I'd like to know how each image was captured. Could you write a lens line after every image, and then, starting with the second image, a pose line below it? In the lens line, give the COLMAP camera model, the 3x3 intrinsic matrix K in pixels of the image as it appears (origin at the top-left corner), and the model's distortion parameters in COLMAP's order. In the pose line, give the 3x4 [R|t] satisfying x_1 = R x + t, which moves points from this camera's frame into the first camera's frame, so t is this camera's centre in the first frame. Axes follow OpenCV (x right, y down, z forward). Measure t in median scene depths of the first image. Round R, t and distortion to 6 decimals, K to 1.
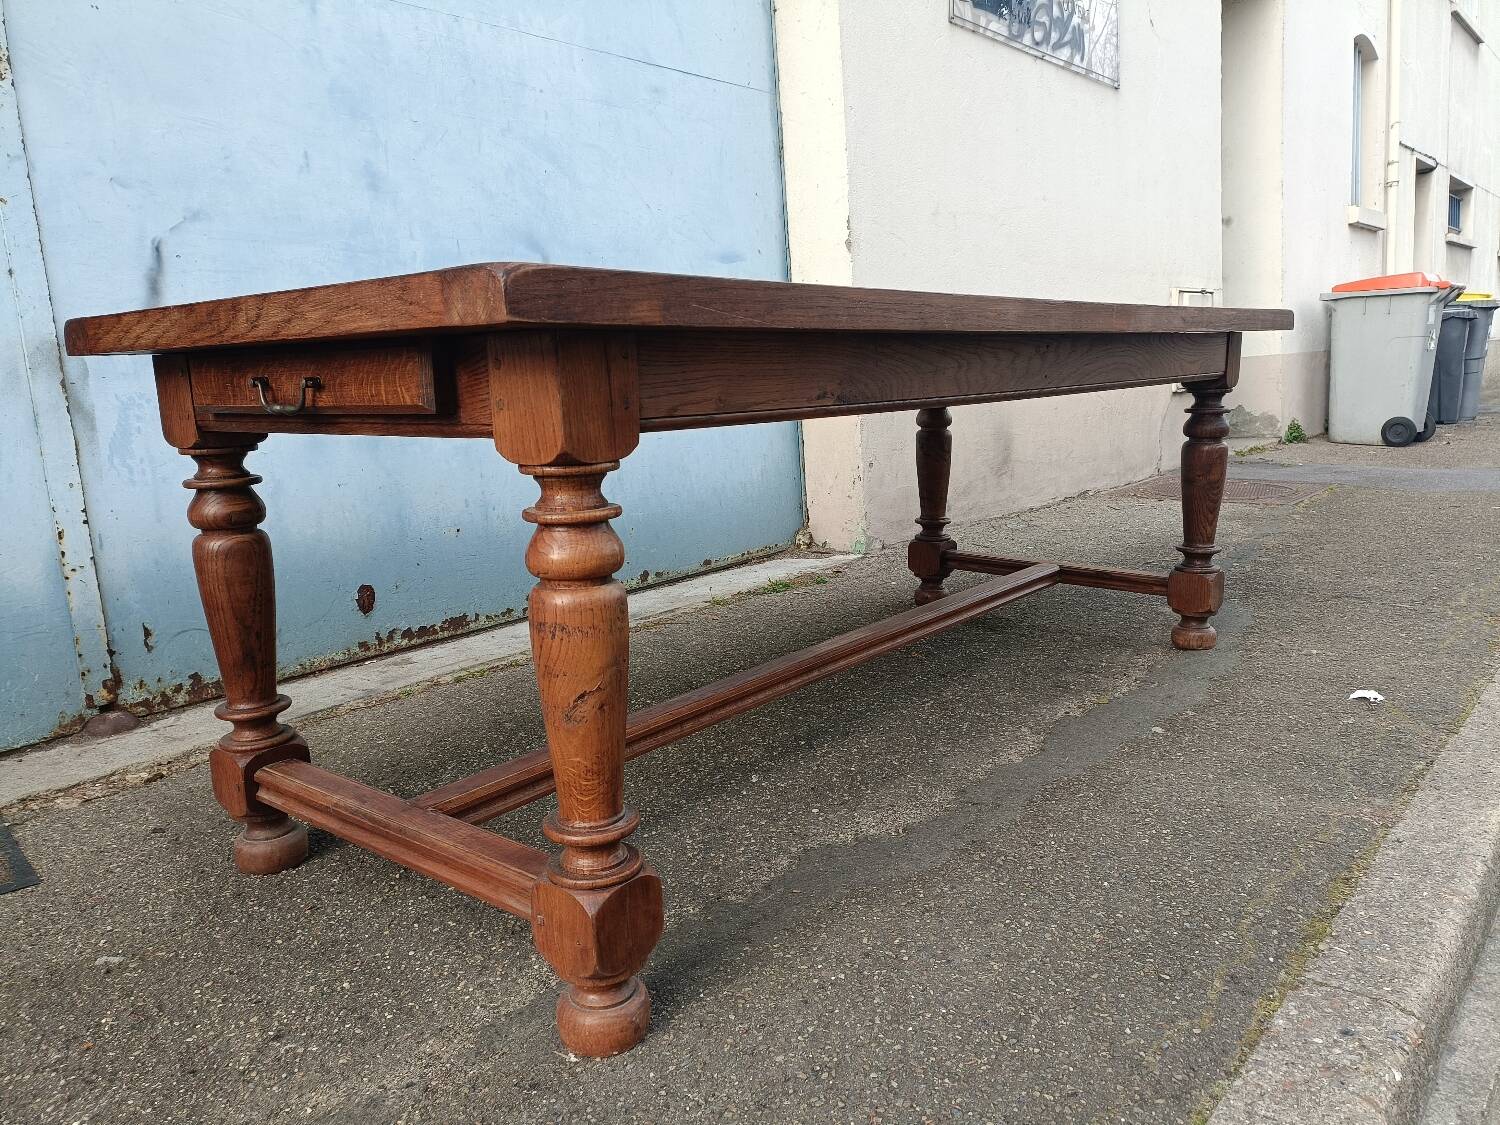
lens RADIAL K [[1086.5, 0, 751.5], [0, 1086.5, 558.4], [0, 0, 1]] dist [0.067183, -0.058010]
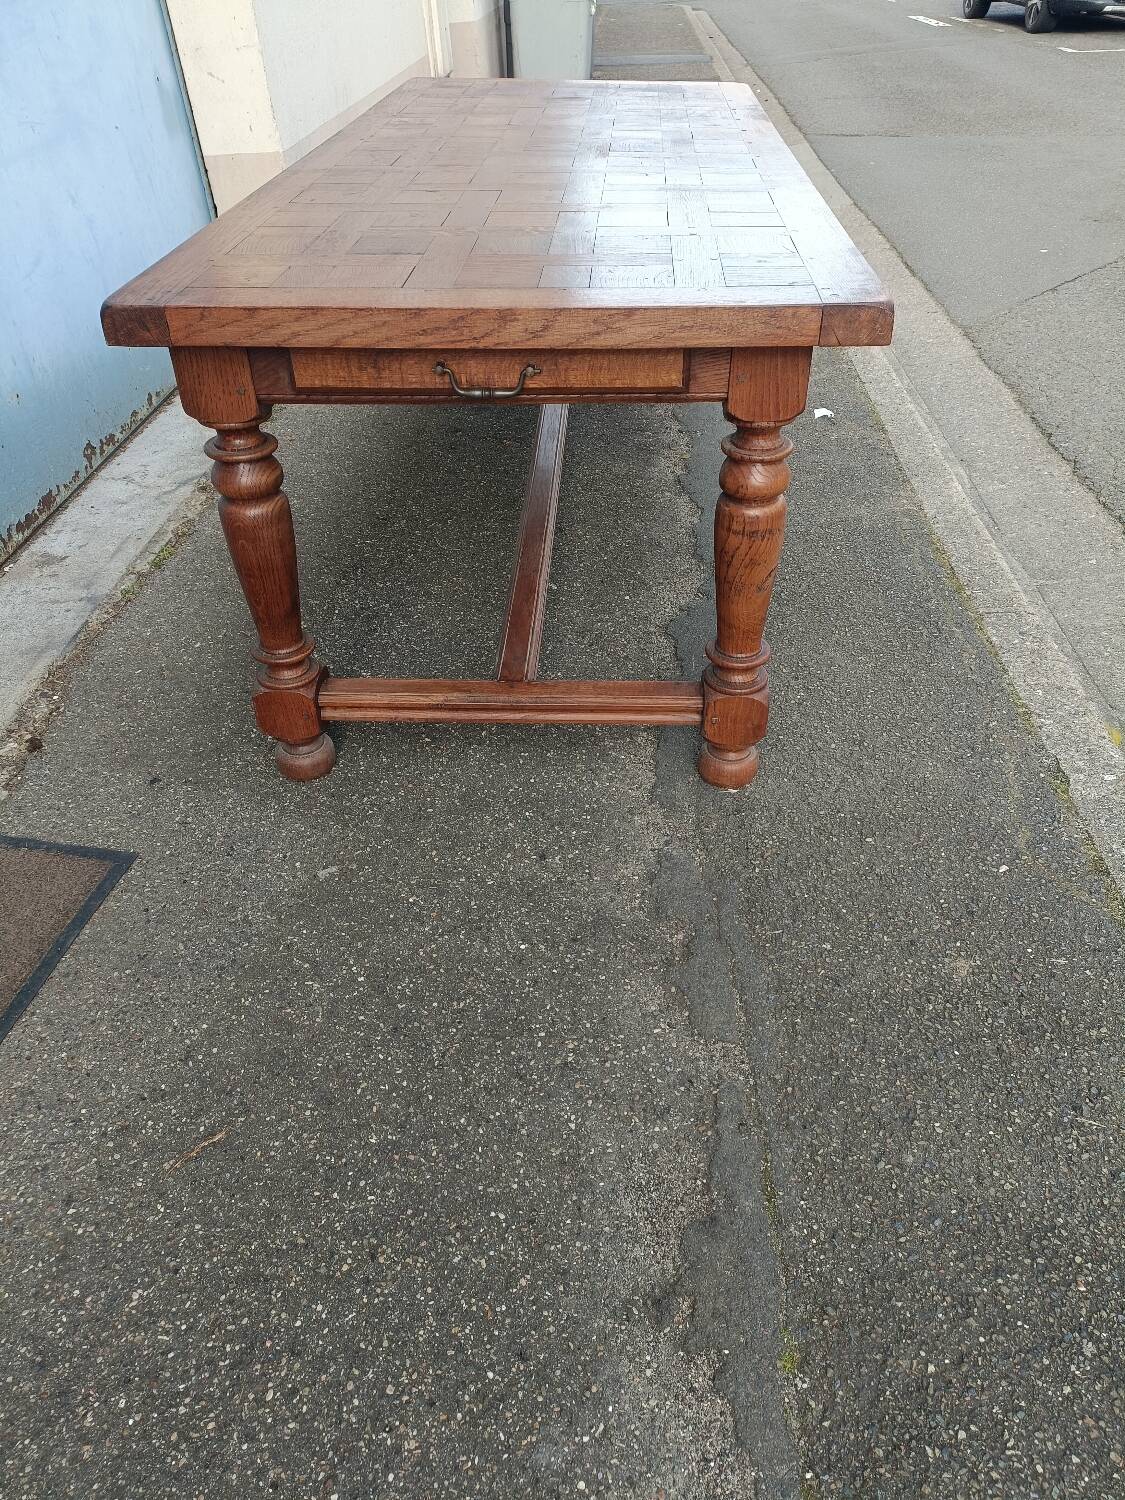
lens RADIAL K [[1086.5, 0, 559.6], [0, 1086.5, 746.3], [0, 0, 1]] dist [0.067183, -0.058010]
pose [[0.802668, -0.339193, 0.490585, -0.595520], [0.095938, 0.885256, 0.455102, -0.182941], [-0.588660, -0.318230, 0.743108, -0.000101]]
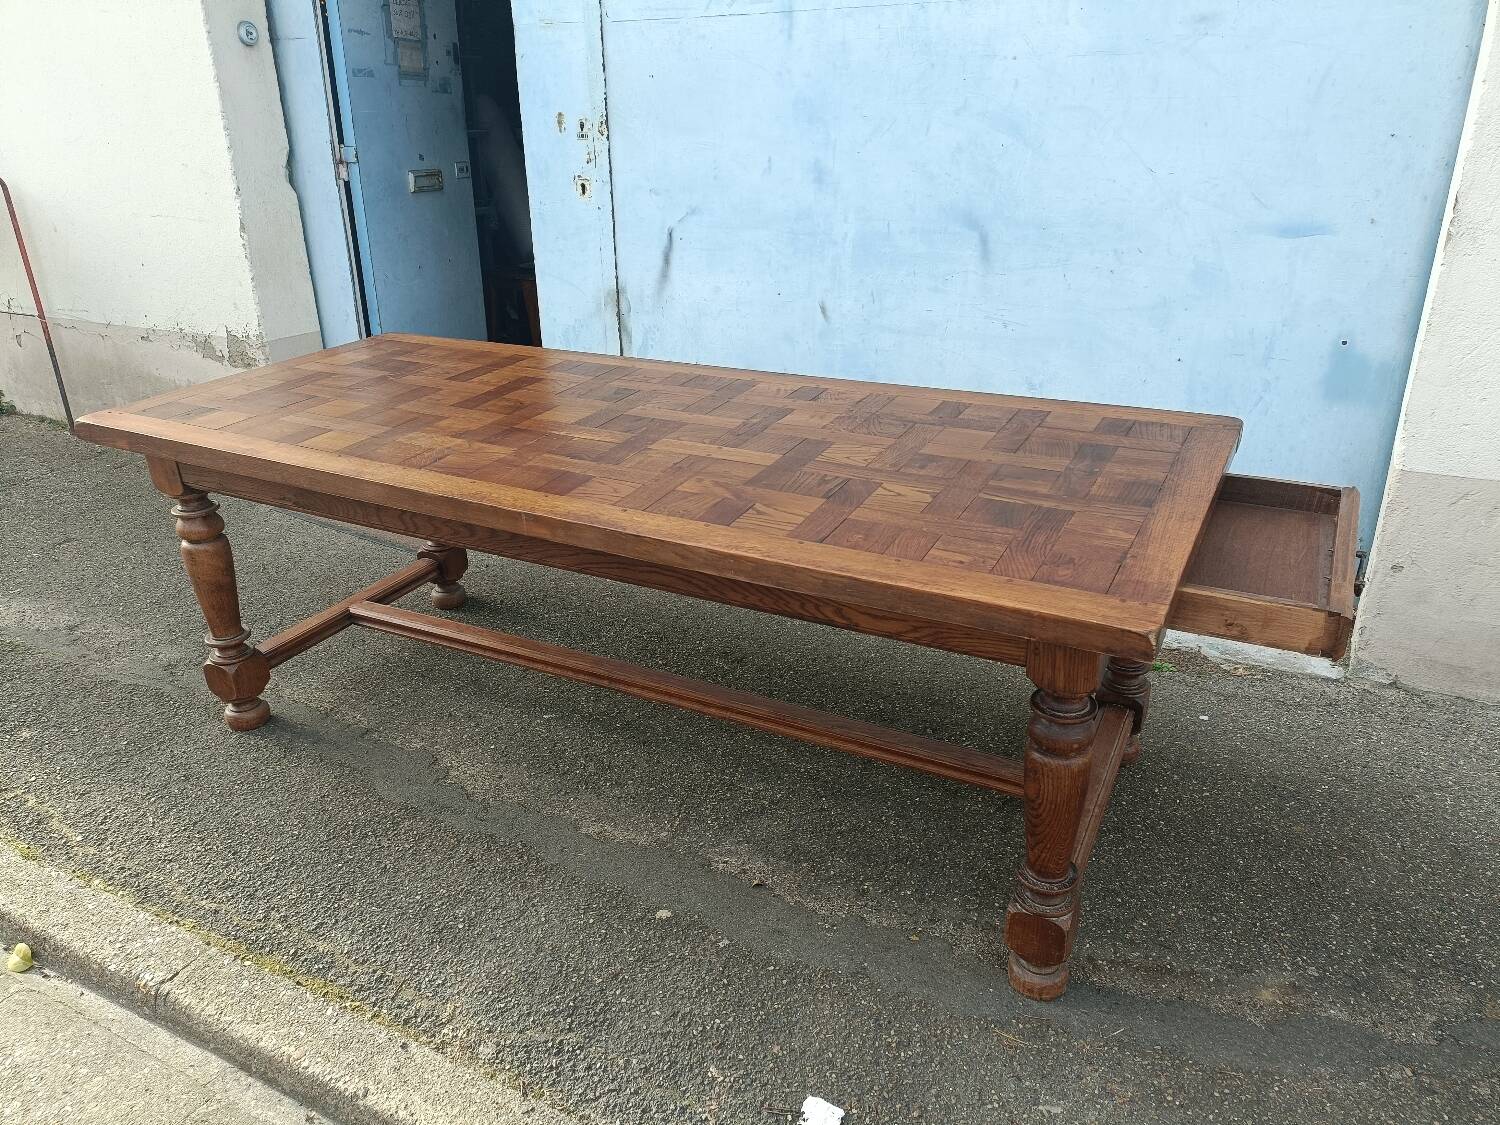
lens RADIAL K [[1086.5, 0, 755.2], [0, 1086.5, 557.7], [0, 0, 1]] dist [0.067183, -0.058010]
pose [[0.216222, 0.429881, -0.876613, 1.089443], [-0.155640, 0.901547, 0.403719, -0.537874], [0.963859, 0.049143, 0.261841, 0.775730]]
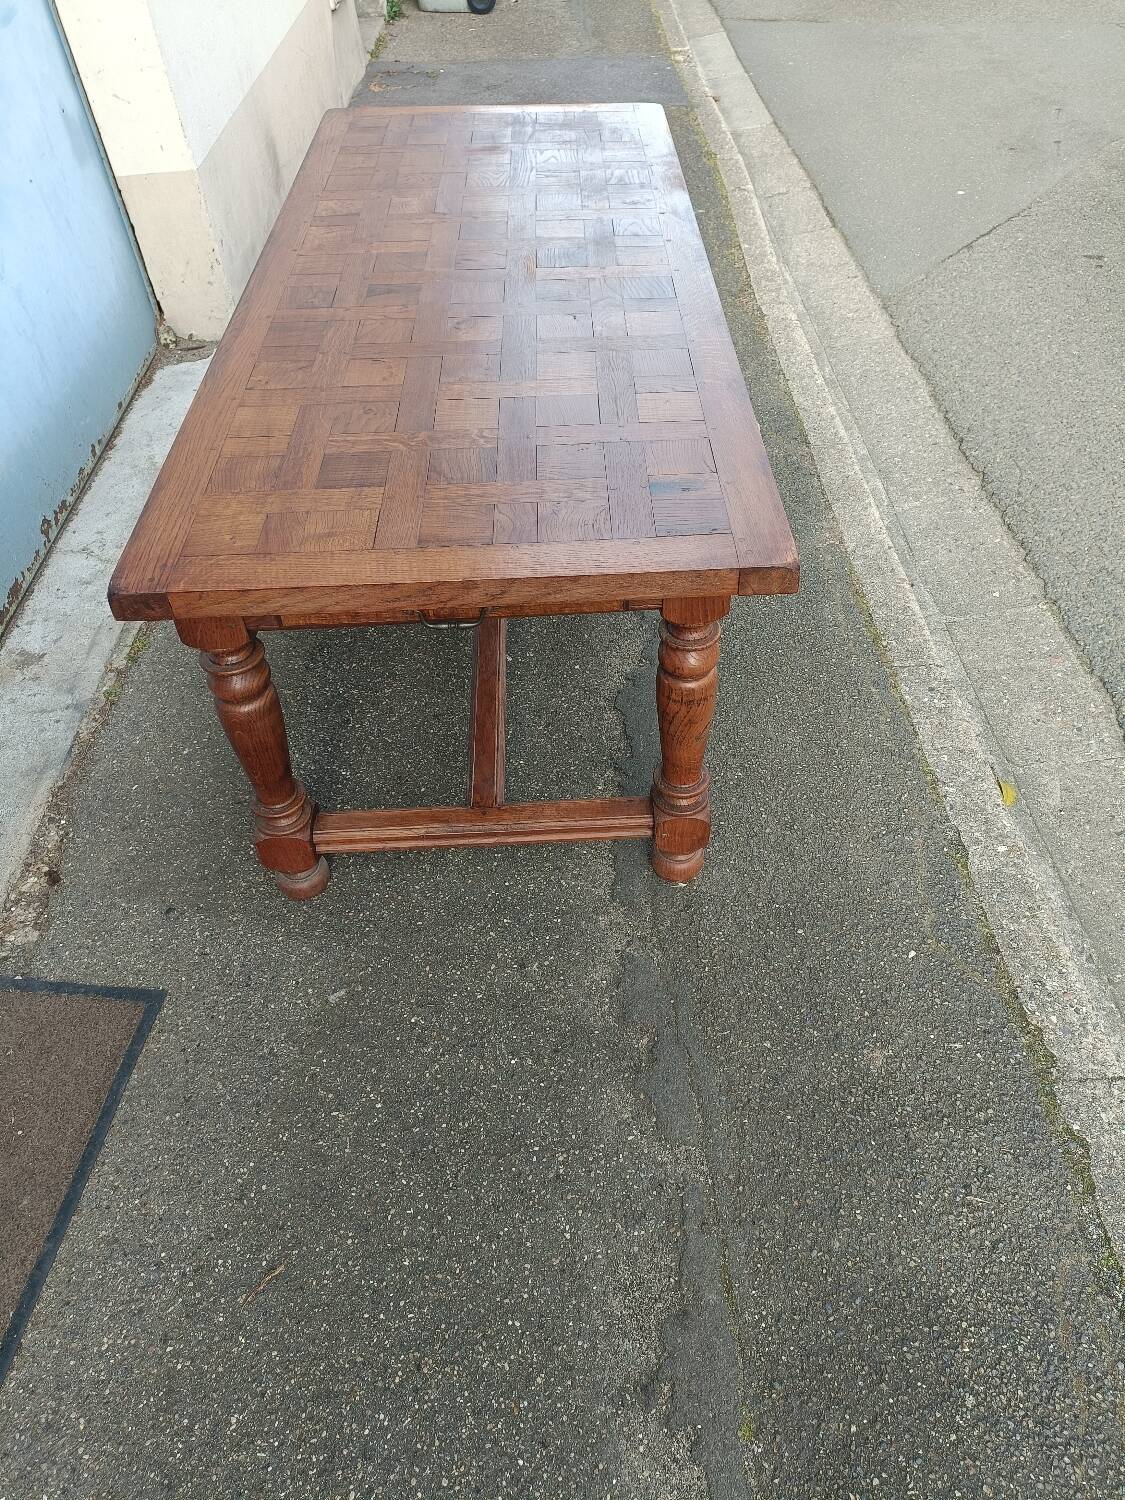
lens RADIAL K [[1086.5, 0, 563.3], [0, 1086.5, 749.3], [0, 0, 1]] dist [0.067183, -0.058010]
pose [[0.752856, -0.451522, 0.478890, -0.575106], [0.125779, 0.812879, 0.568689, -0.416836], [-0.646056, -0.367907, 0.668773, 0.002076]]
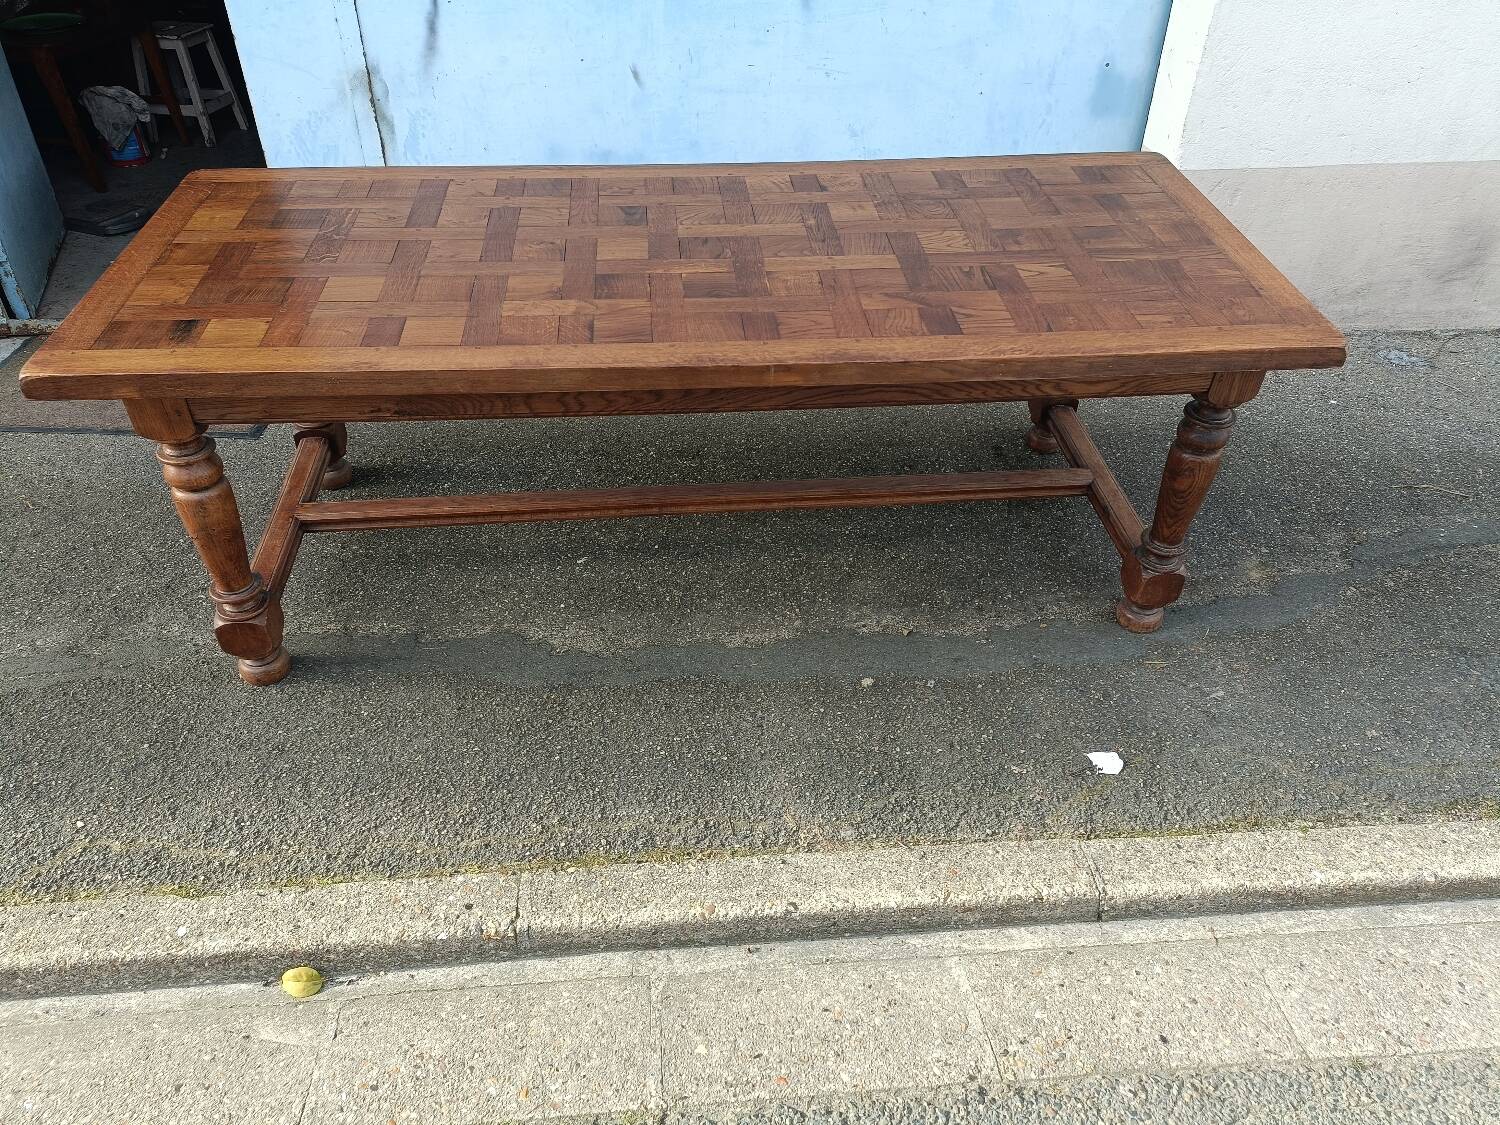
lens RADIAL K [[1086.5, 0, 753.1], [0, 1086.5, 557.6], [0, 0, 1]] dist [0.067183, -0.058010]
pose [[0.711593, 0.480074, -0.512996, 0.783464], [-0.168609, 0.825495, 0.538636, -0.531097], [0.682061, -0.296794, 0.668361, 0.183286]]
